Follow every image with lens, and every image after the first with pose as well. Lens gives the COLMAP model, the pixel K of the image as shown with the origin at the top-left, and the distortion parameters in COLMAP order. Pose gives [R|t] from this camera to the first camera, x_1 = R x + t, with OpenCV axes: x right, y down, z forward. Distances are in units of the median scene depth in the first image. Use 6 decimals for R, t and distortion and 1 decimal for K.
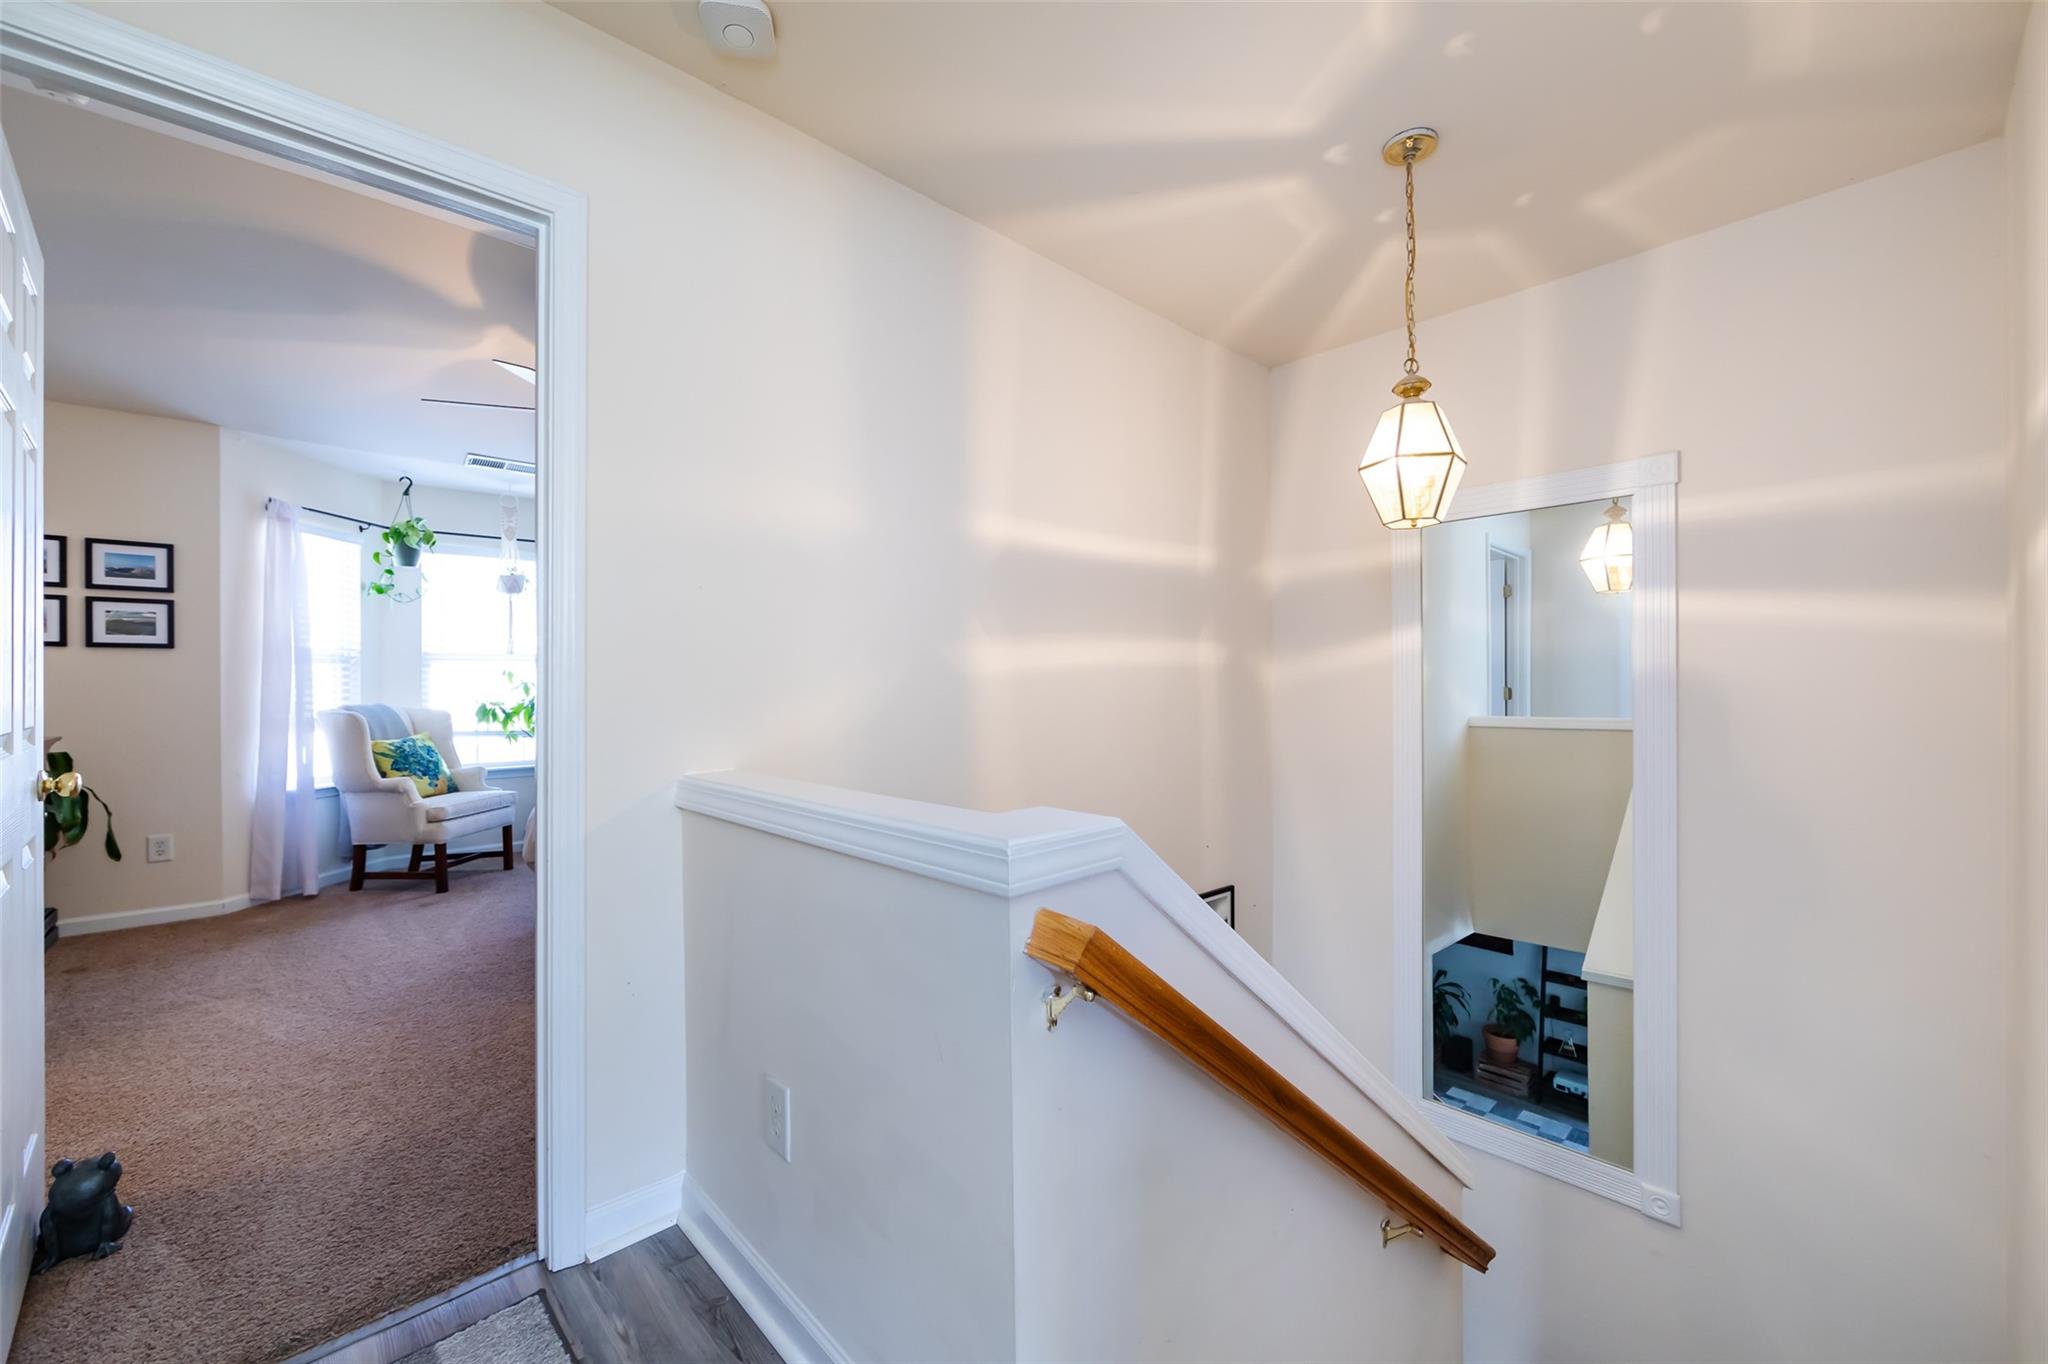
lens RADIAL K [[810.4, 0, 1024.6], [0, 810.4, 682.2], [0, 0, 1]] dist [-0.000887, -0.001310]
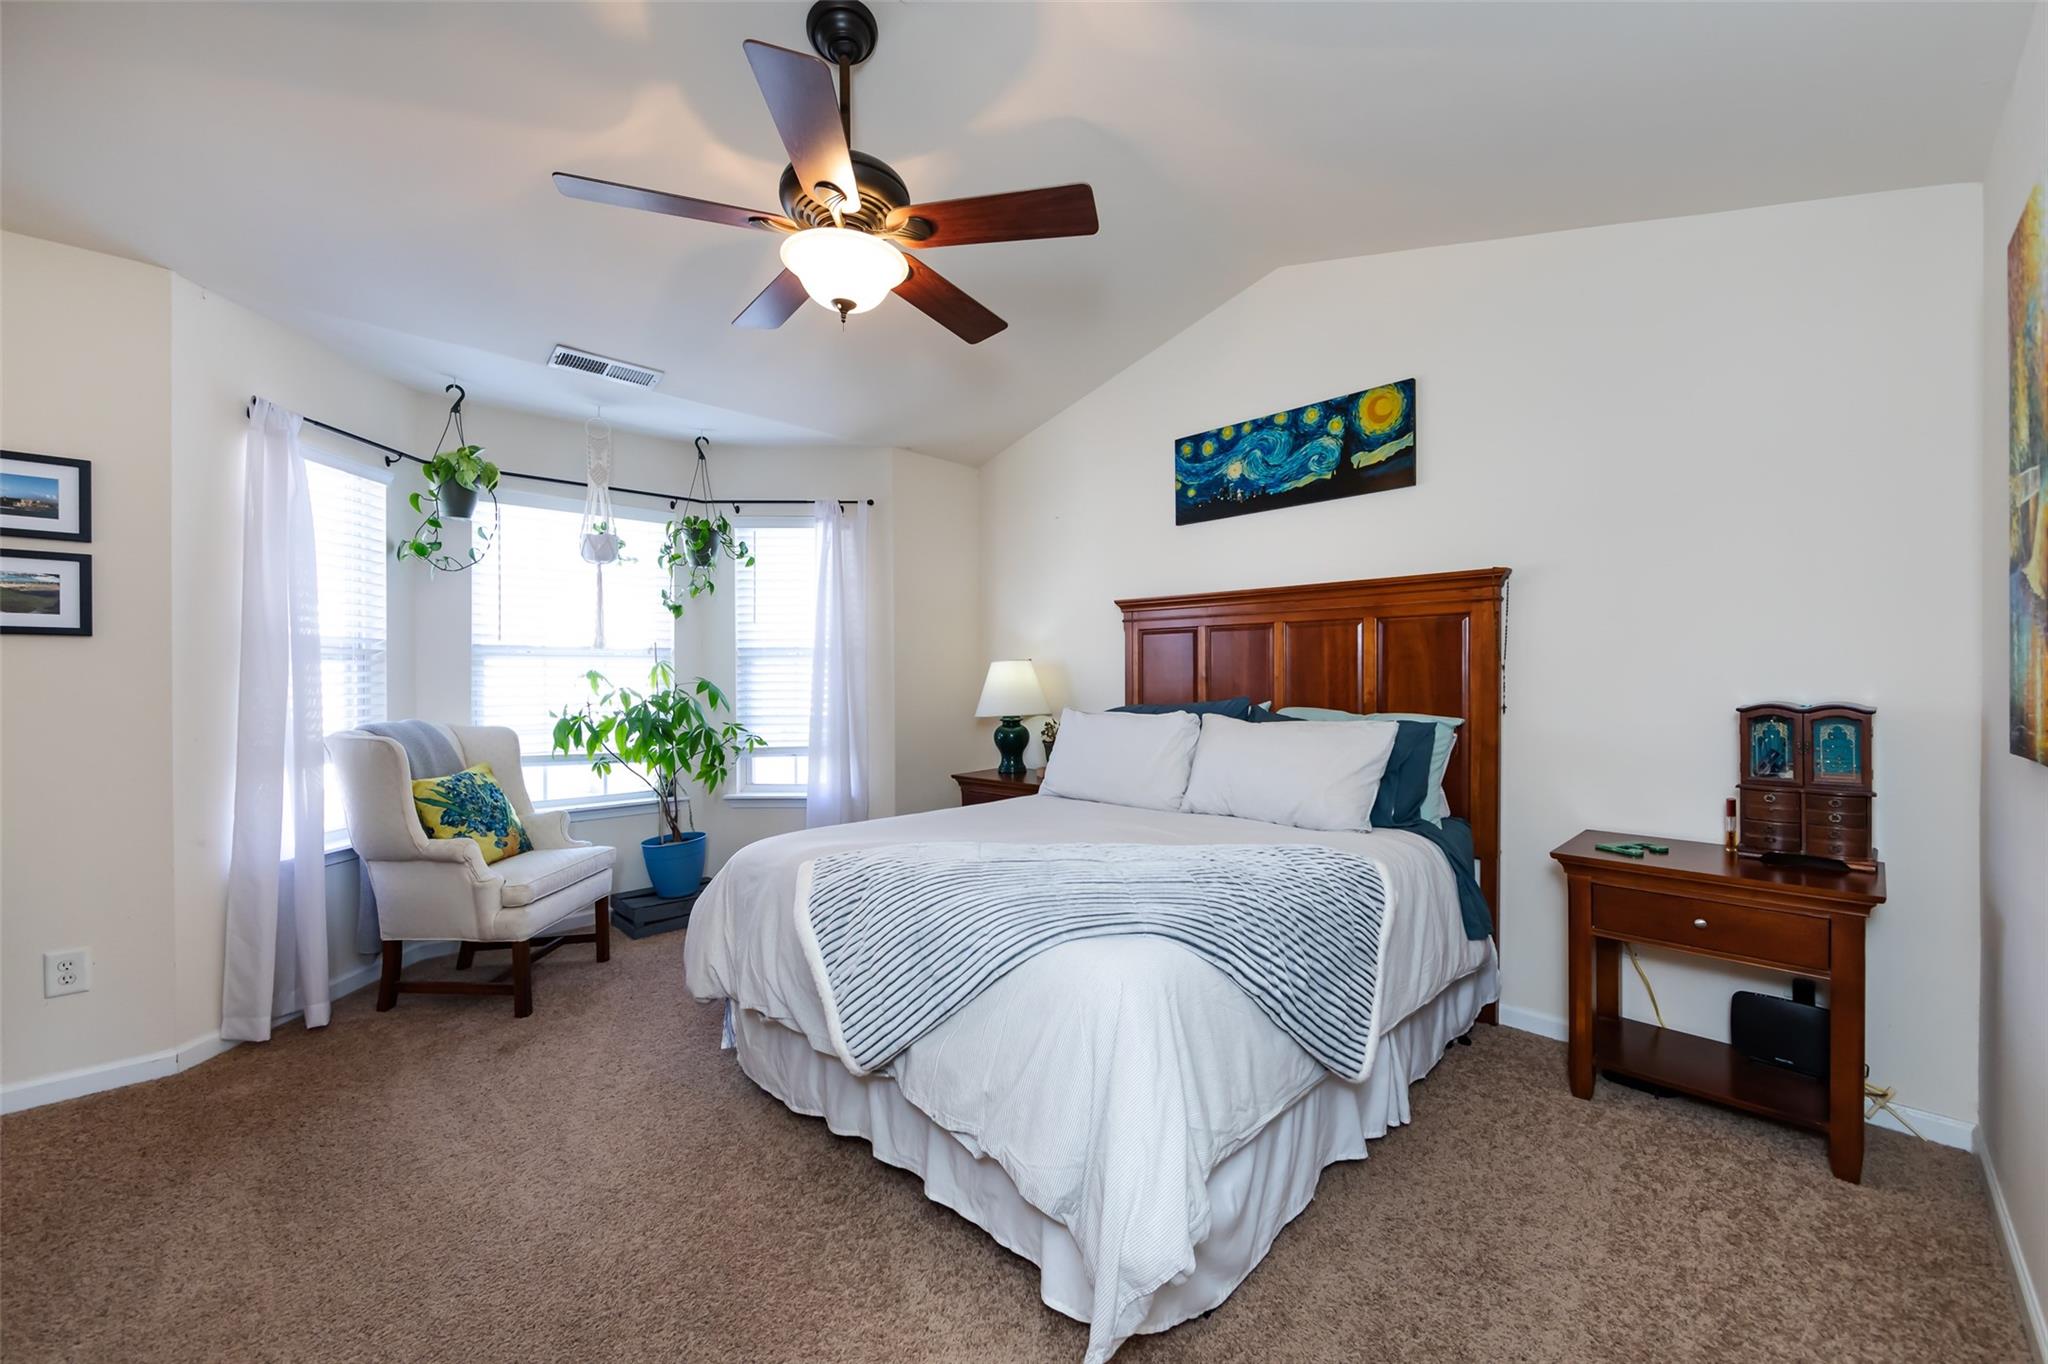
lens RADIAL K [[810.4, 0, 1024.4], [0, 810.4, 680.2], [0, 0, 1]] dist [-0.000887, -0.001310]
pose [[0.999748, 0.005120, 0.021842, -0.315247], [-0.005221, 0.999976, 0.004574, -0.012956], [-0.021818, -0.004687, 0.999751, 0.325275]]
